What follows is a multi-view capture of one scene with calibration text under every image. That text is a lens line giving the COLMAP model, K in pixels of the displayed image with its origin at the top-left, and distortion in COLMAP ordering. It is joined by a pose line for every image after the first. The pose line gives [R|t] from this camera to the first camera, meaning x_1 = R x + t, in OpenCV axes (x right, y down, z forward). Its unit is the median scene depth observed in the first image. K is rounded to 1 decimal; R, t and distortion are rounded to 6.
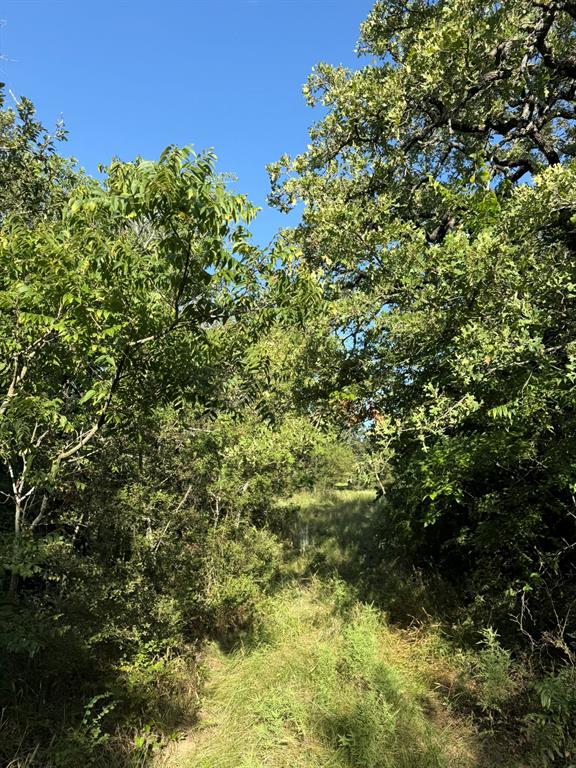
lens RADIAL K [[540.4, 0, 287.7], [0, 540.4, 385.3], [0, 0, 1]] dist [0.000170, 0.001492]
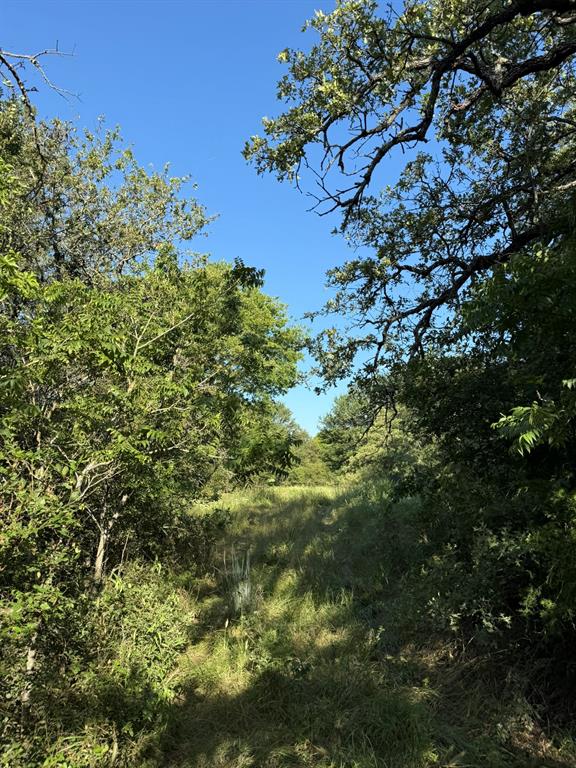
lens RADIAL K [[540.4, 0, 287.9], [0, 540.4, 382.9], [0, 0, 1]] dist [0.000170, 0.001492]
pose [[0.990326, 0.010840, 0.138337, 0.000297], [-0.011321, 0.999932, 0.002687, 0.067784], [-0.138299, -0.004227, 0.990382, 0.355009]]
